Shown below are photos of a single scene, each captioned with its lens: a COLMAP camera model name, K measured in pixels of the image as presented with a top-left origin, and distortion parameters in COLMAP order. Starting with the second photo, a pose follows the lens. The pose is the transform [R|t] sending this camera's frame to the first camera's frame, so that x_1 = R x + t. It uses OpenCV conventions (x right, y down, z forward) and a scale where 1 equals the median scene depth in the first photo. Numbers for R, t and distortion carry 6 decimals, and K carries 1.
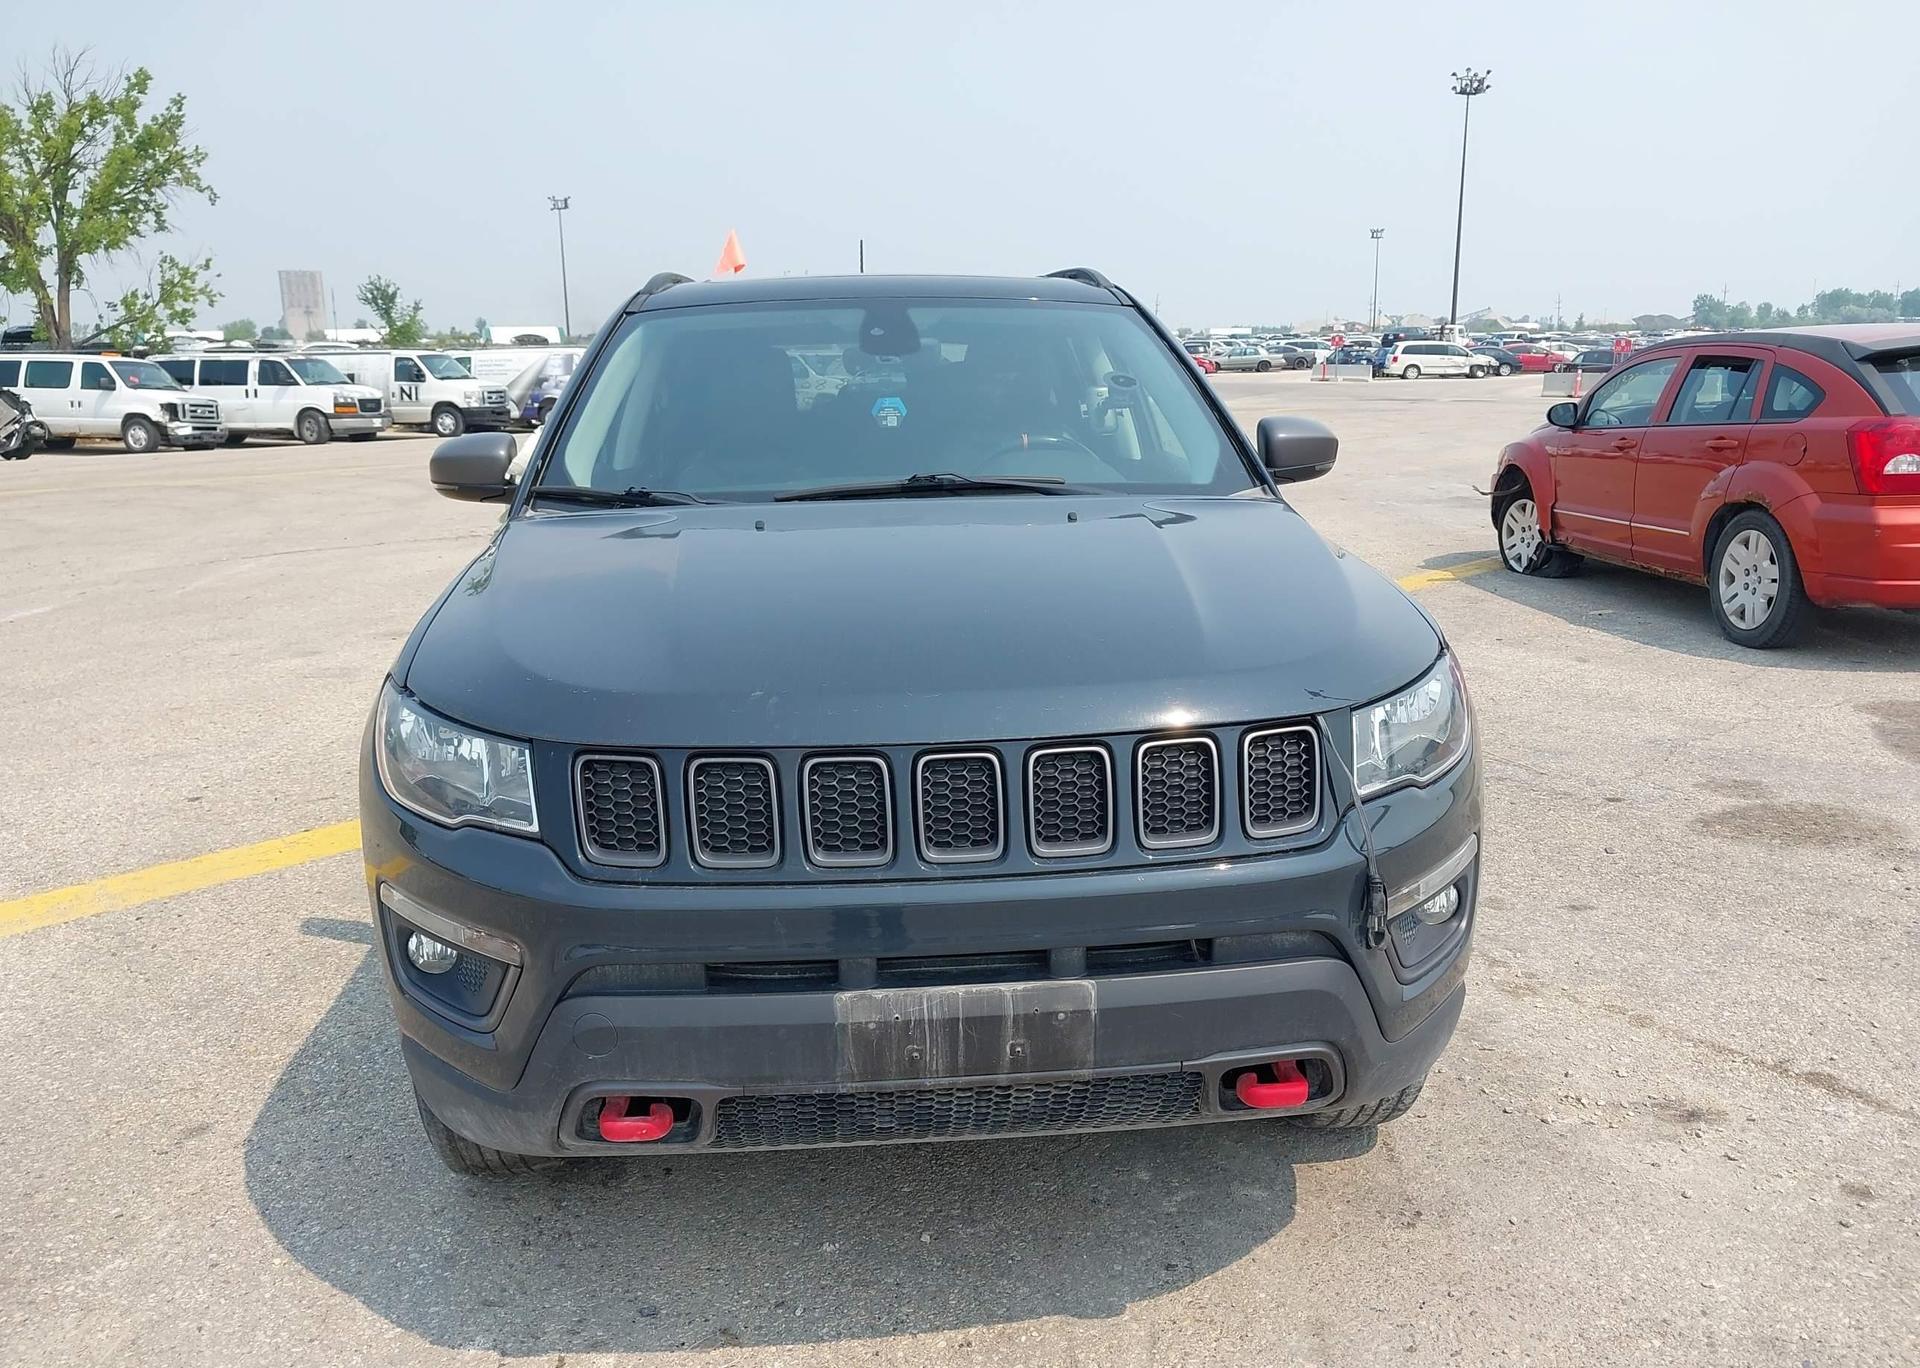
lens RADIAL K [[1508.5, 0, 945.5], [0, 1508.5, 691.2], [0, 0, 1]] dist [0.042886, -0.045967]
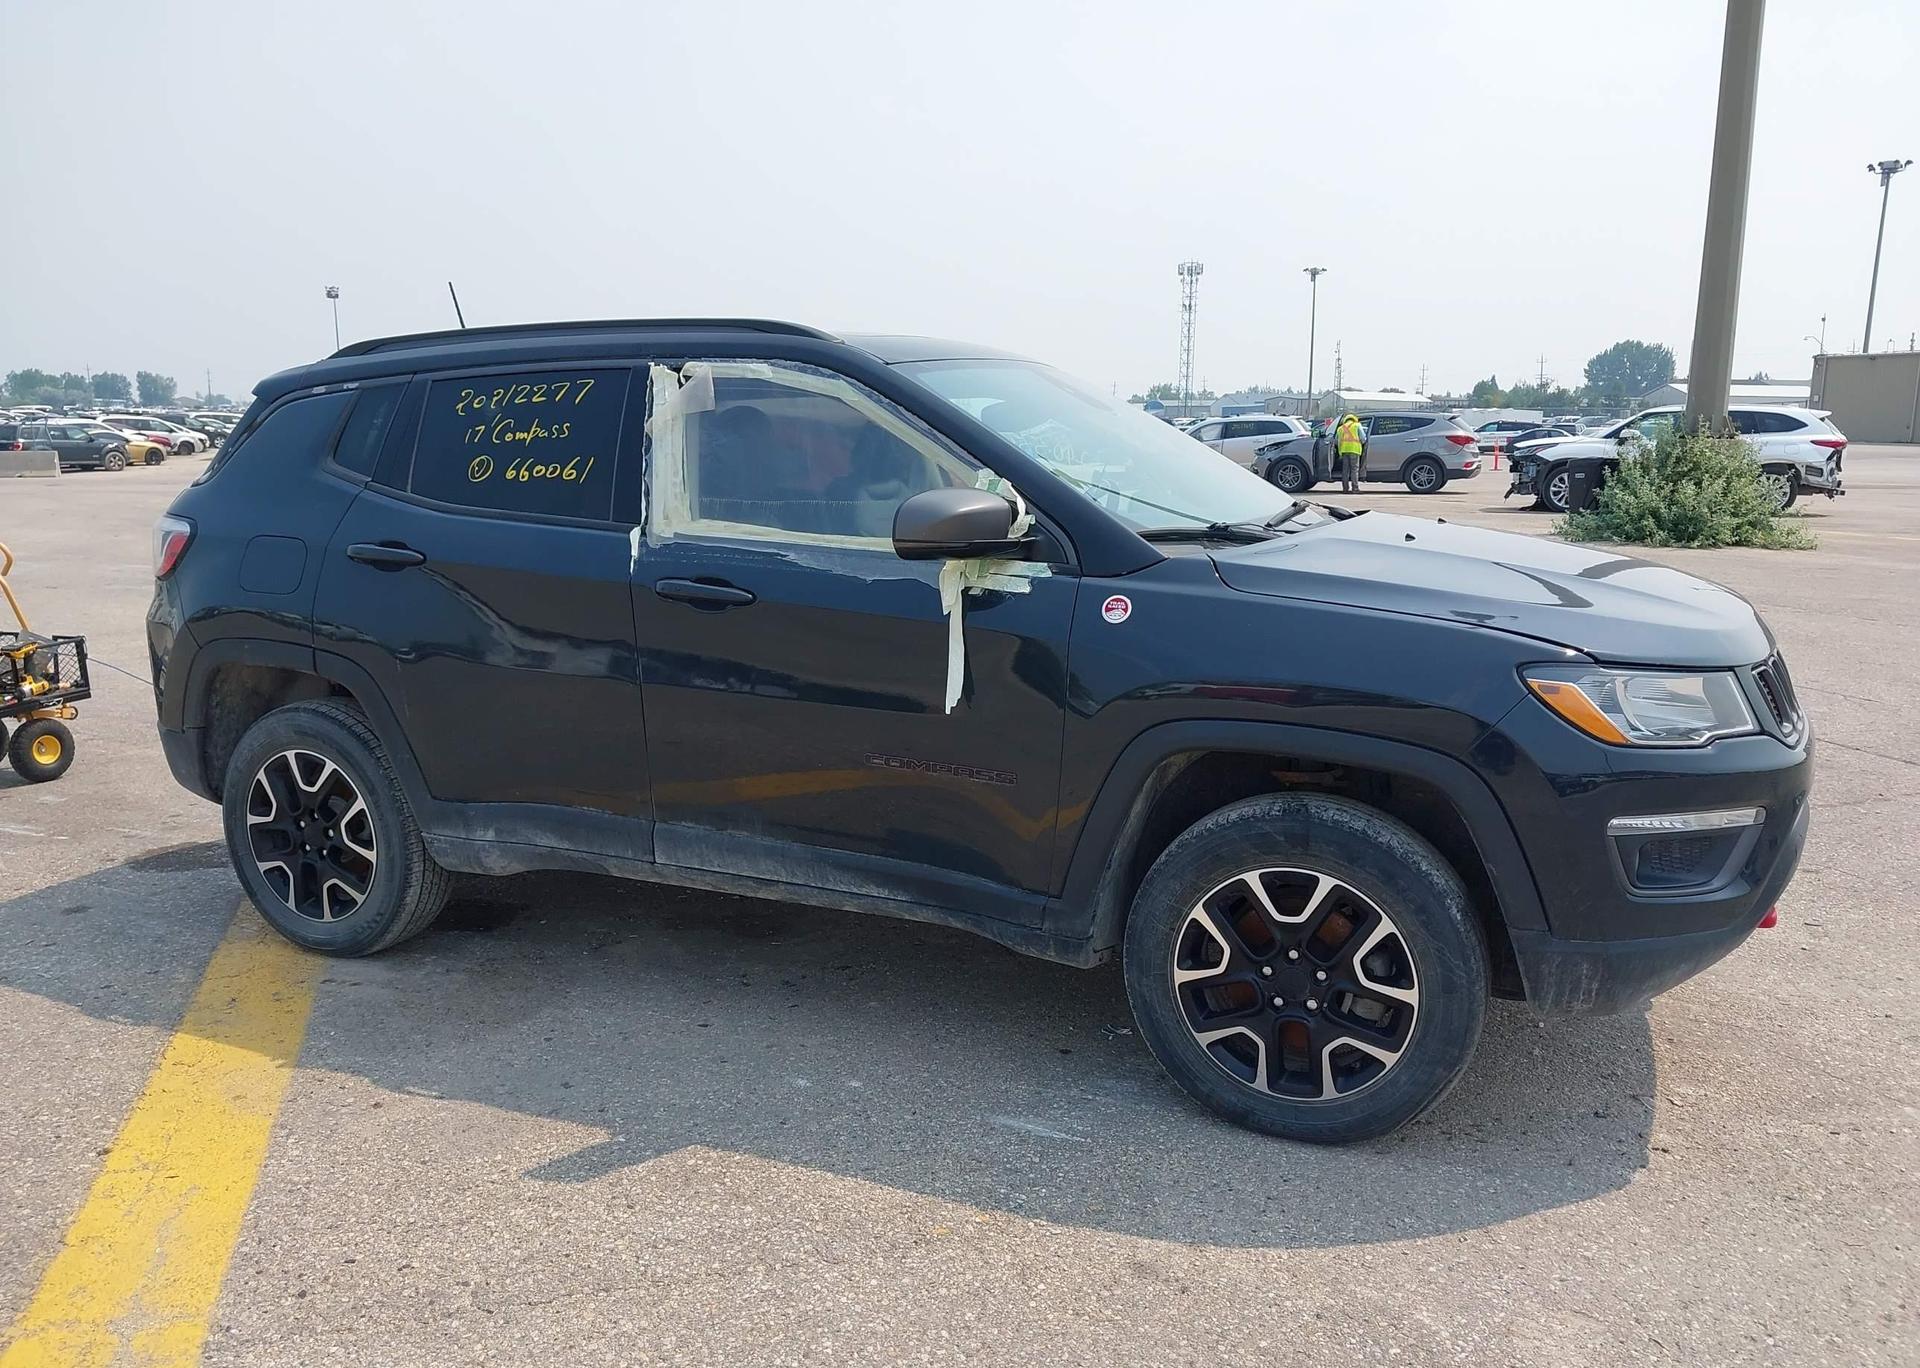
lens RADIAL K [[1508.5, 0, 947.5], [0, 1508.5, 700.2], [0, 0, 1]] dist [0.042886, -0.045967]
pose [[0.492544, -0.144985, 0.858126, -0.109726], [0.183669, 0.981134, 0.060346, -0.009378], [-0.850686, 0.127888, 0.509881, 0.053289]]
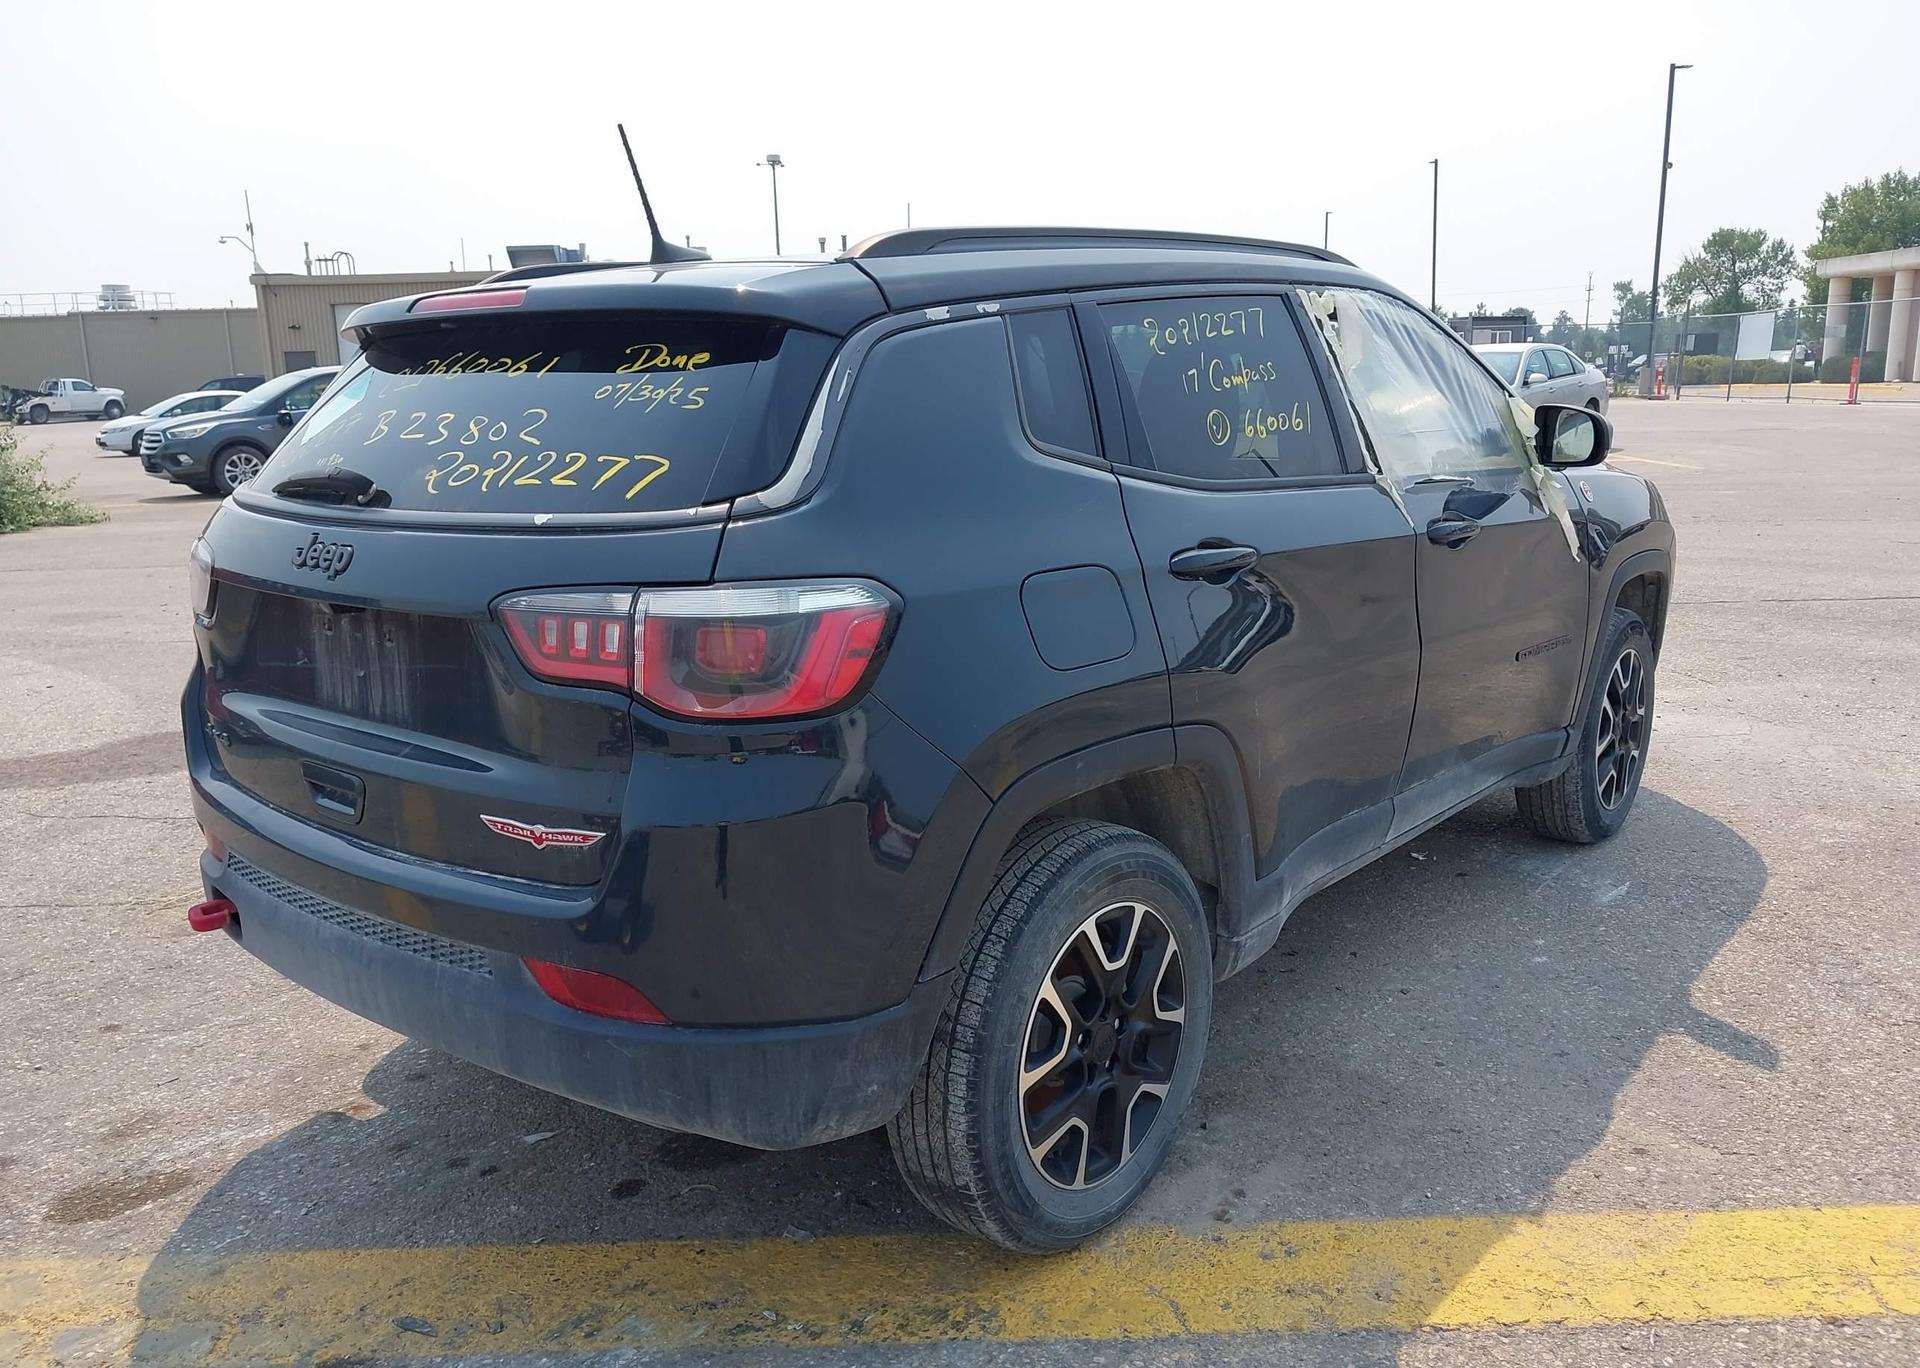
lens RADIAL K [[1508.5, 0, 964.0], [0, 1508.5, 700.0], [0, 0, 1]] dist [0.042886, -0.045967]
pose [[-0.709266, -0.118763, 0.694864, -0.077231], [0.190823, 0.916560, 0.351432, -0.043587], [-0.678622, 0.381856, -0.627422, 0.203670]]
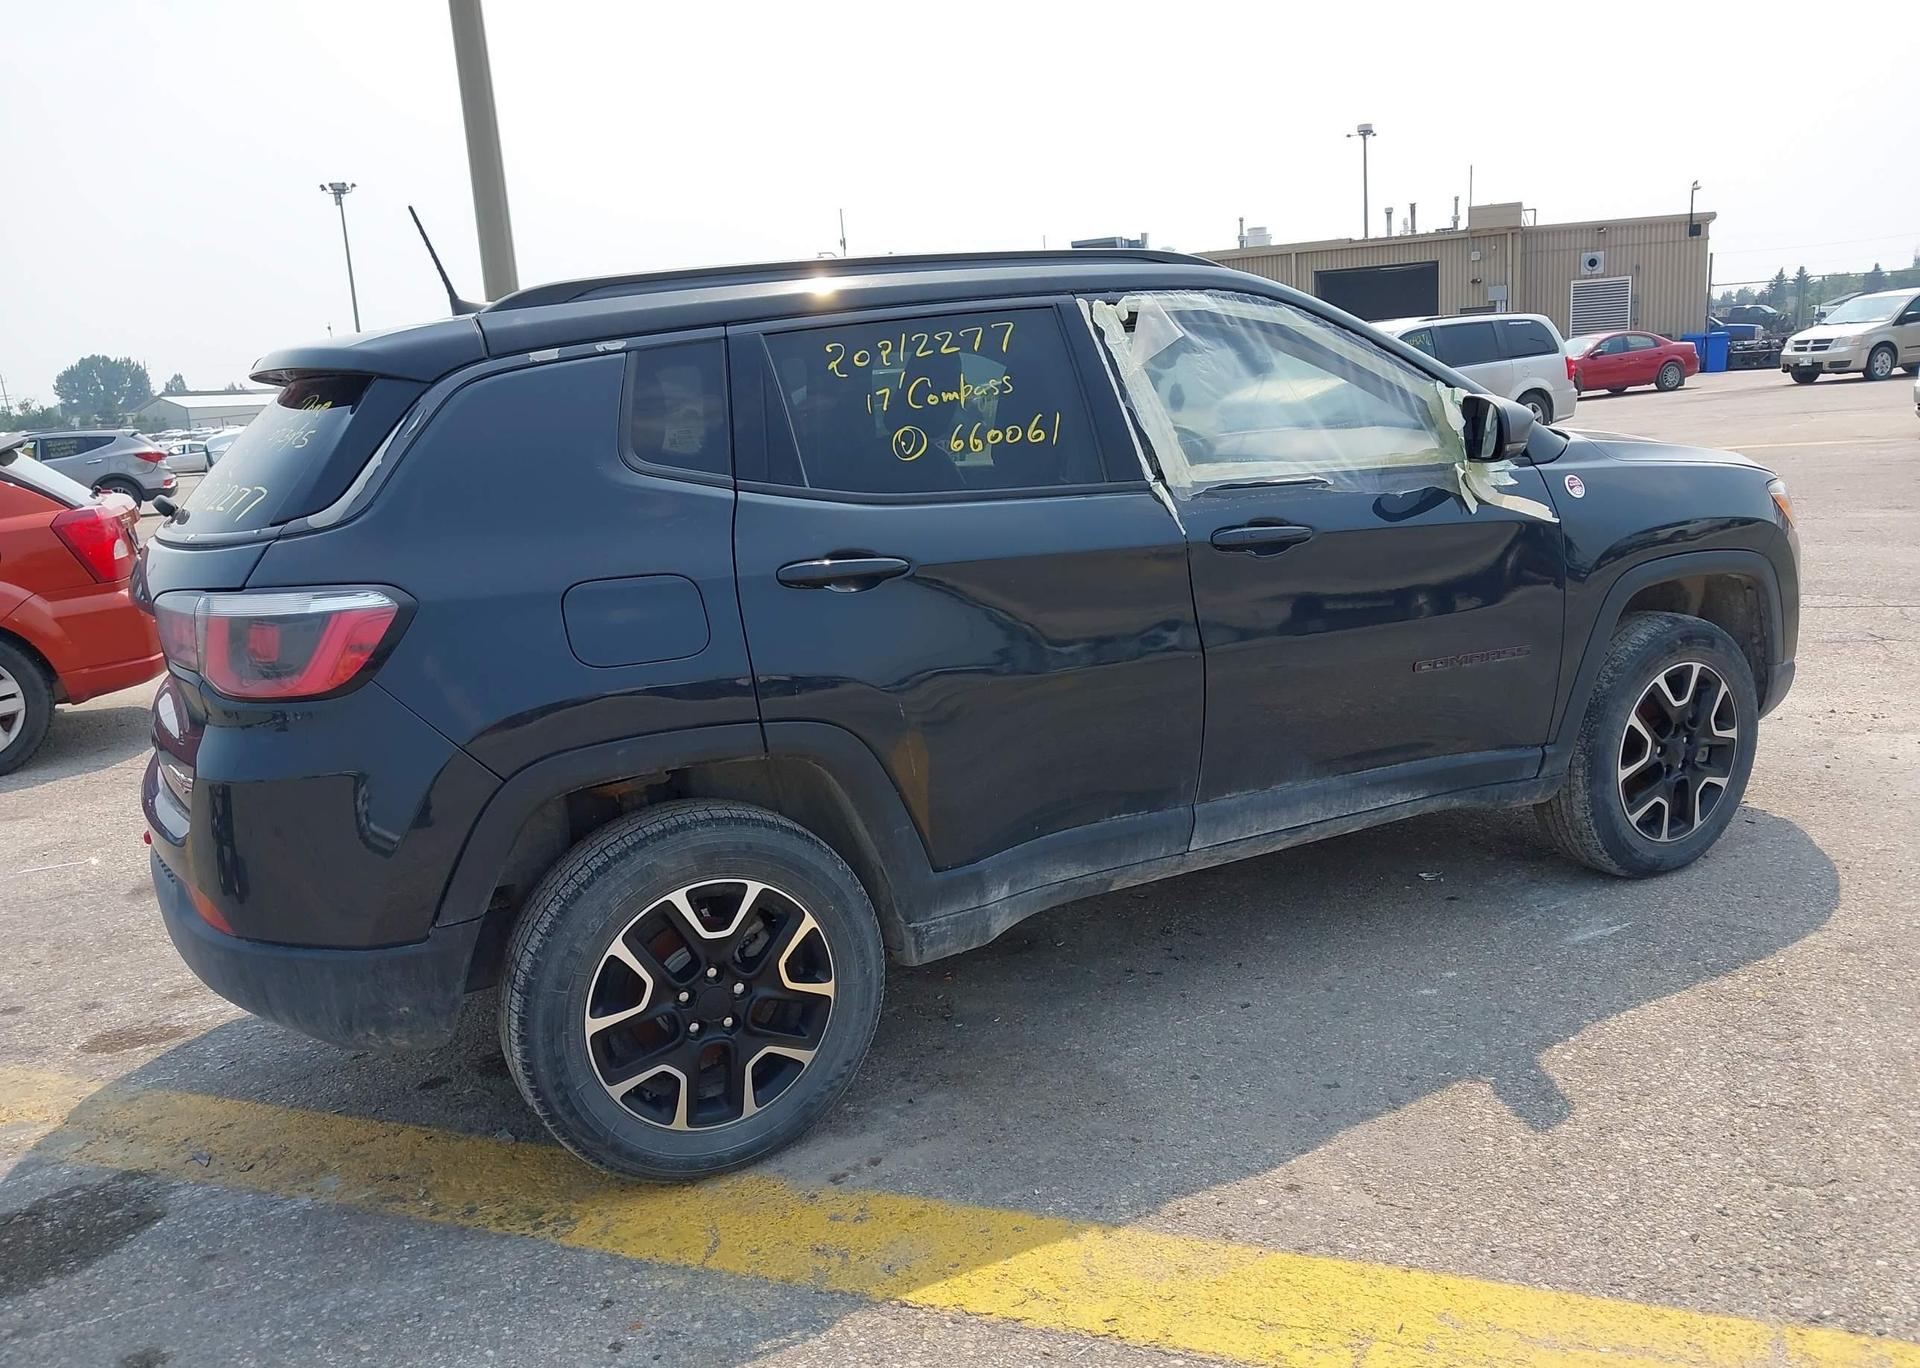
lens RADIAL K [[1508.5, 0, 956.3], [0, 1508.5, 697.4], [0, 0, 1]] dist [0.042886, -0.045967]
pose [[-0.397676, -0.148575, 0.905417, -0.109837], [0.273495, 0.922748, 0.271543, -0.034959], [-0.875816, 0.355613, -0.326320, 0.168334]]
